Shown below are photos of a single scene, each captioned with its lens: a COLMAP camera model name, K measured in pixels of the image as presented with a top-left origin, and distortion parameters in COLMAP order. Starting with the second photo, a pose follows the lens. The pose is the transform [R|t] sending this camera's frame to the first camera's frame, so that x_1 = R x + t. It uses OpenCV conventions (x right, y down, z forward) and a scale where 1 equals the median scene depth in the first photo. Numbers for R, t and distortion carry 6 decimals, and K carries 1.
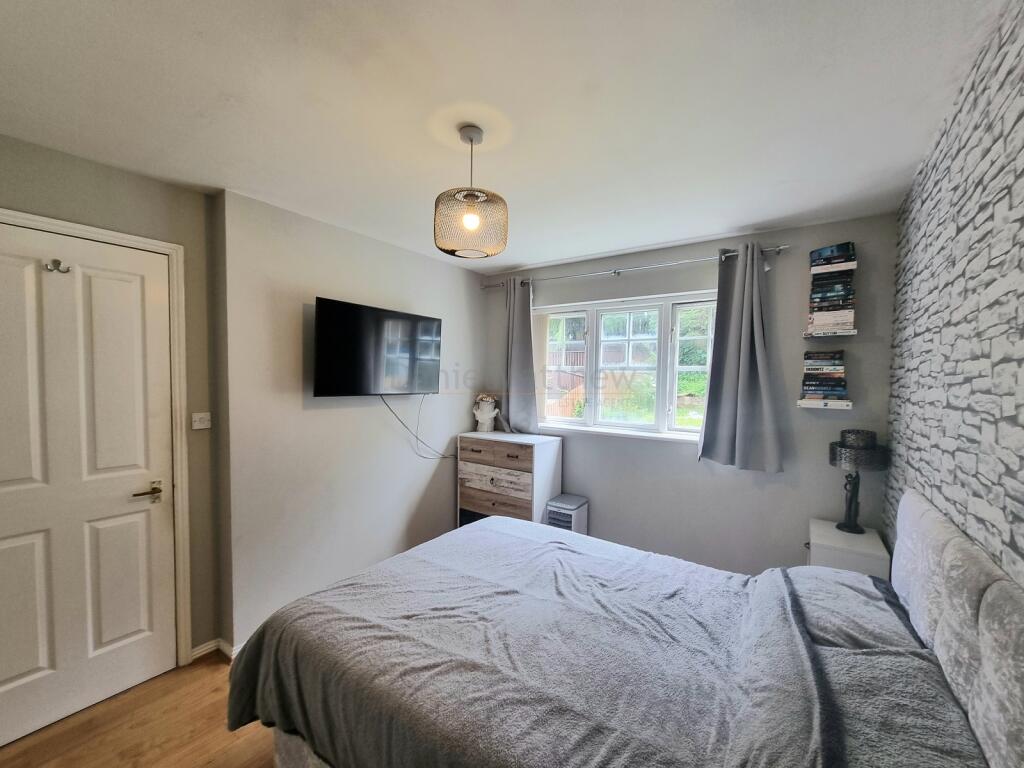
lens RADIAL K [[420.7, 0, 517.7], [0, 420.7, 394.7], [0, 0, 1]] dist [-0.002944, -0.000270]
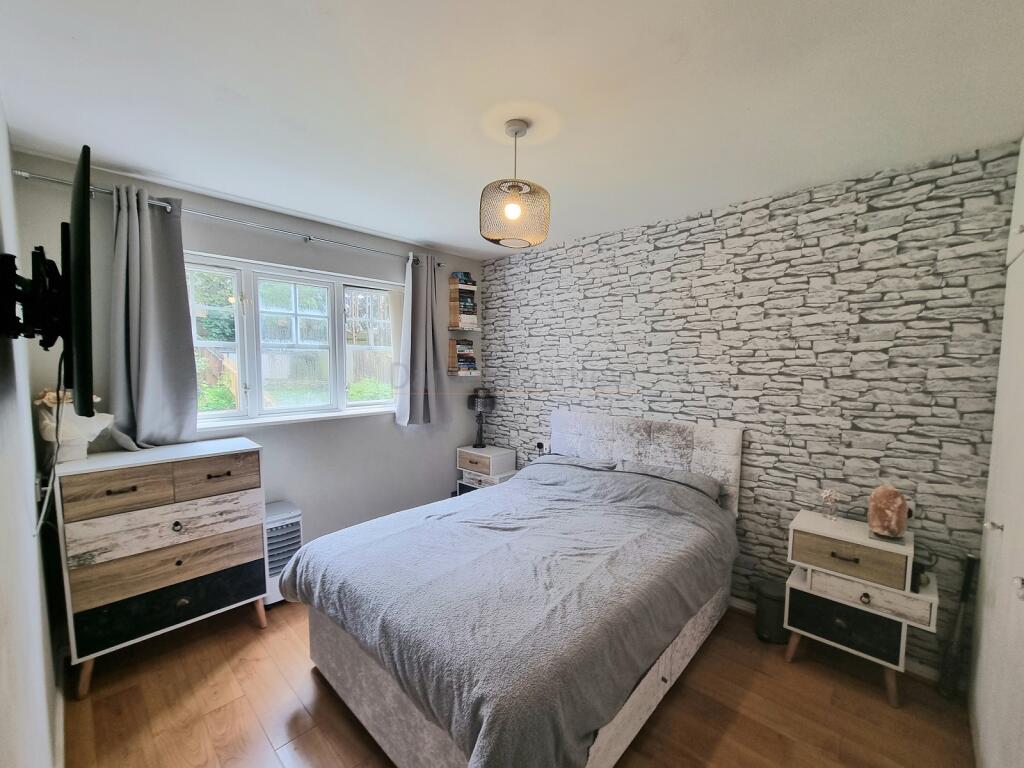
lens RADIAL K [[420.7, 0, 517.7], [0, 420.7, 394.7], [0, 0, 1]] dist [-0.002944, -0.000270]
pose [[0.136339, -0.093360, 0.986253, -0.775009], [0.037679, 0.995318, 0.089010, -0.029855], [-0.989945, 0.025025, 0.139219, 0.560236]]
